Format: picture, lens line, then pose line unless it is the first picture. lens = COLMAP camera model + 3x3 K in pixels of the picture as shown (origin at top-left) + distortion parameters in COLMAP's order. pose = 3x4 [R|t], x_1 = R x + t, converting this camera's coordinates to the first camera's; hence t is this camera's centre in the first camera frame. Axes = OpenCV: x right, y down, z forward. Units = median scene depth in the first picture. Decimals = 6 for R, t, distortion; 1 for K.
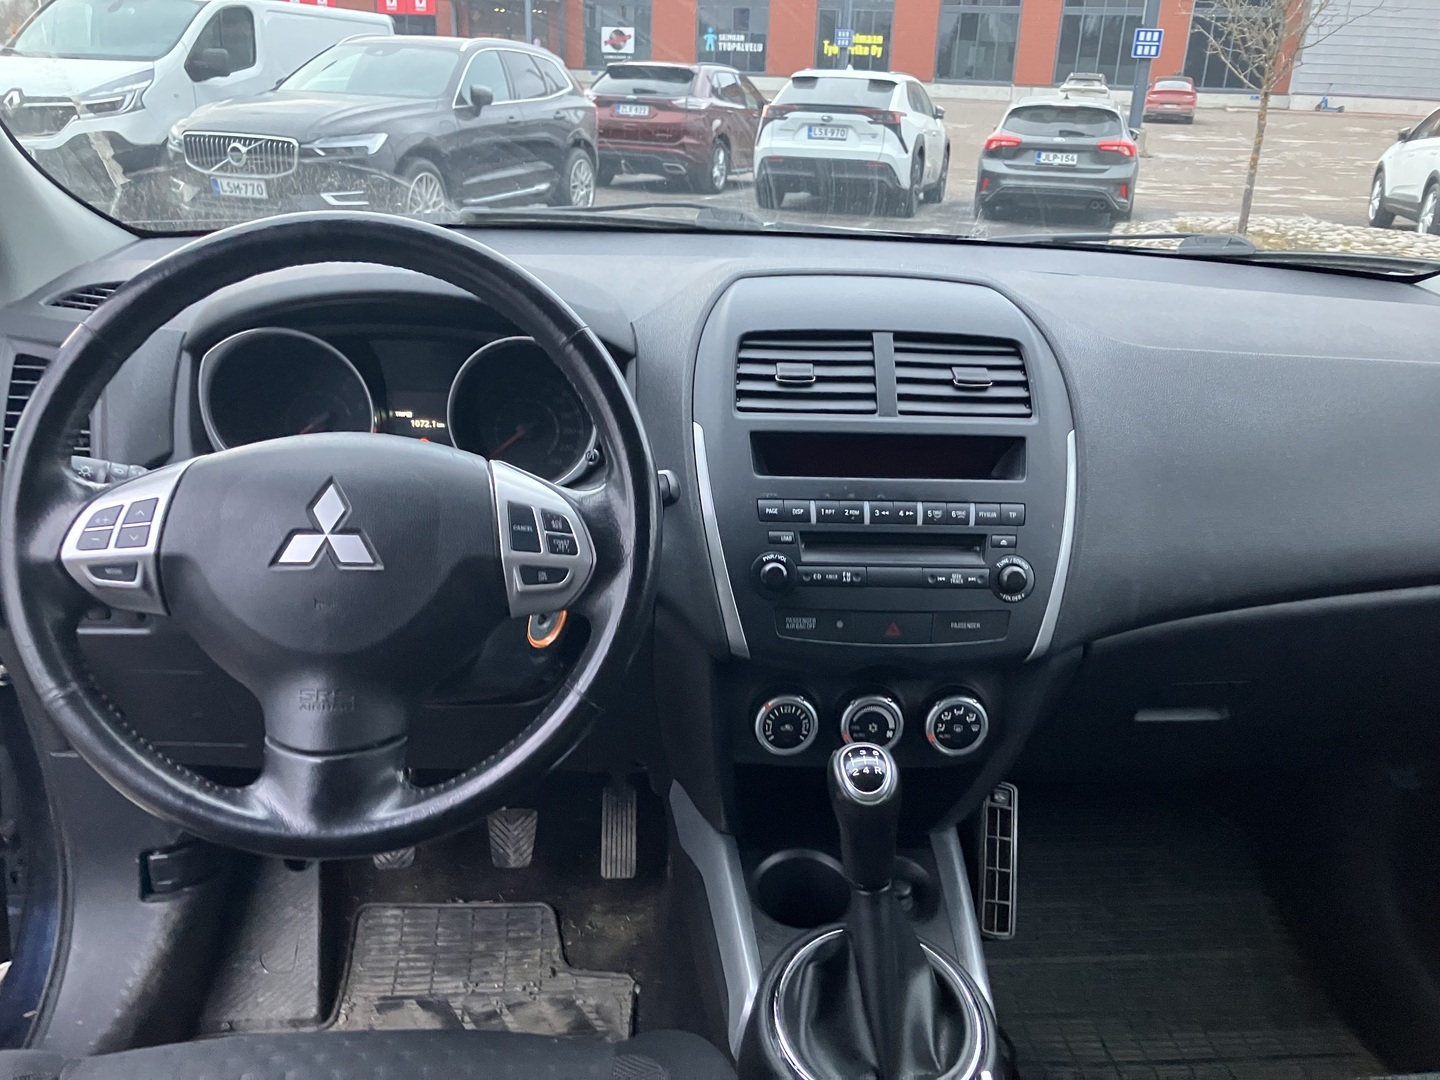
lens RADIAL K [[1158.0, 0, 720.0], [0, 1158.0, 540.0], [0, 0, 1]] dist [0.028014, -0.032767]
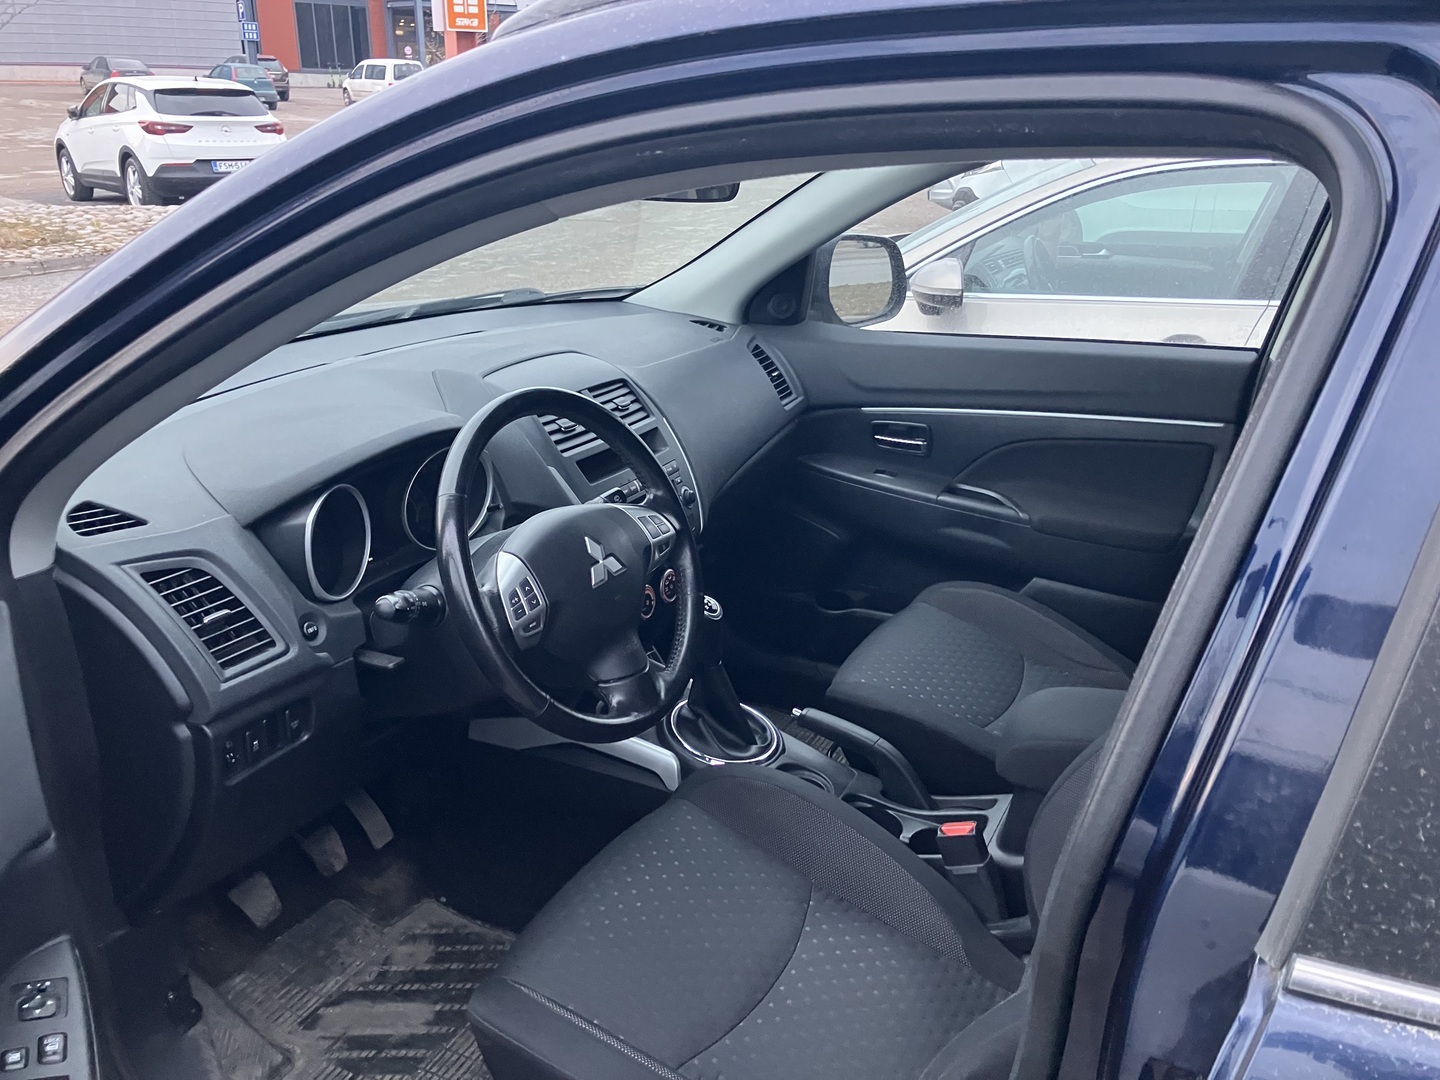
lens RADIAL K [[1169.8, 0, 720.0], [0, 1169.8, 540.0], [0, 0, 1]] dist [0.027281, -0.107689]
pose [[0.513736, -0.322857, 0.794883, -0.834314], [0.298783, 0.935821, 0.186997, -0.159965], [-0.804242, 0.141430, 0.577229, -0.103417]]
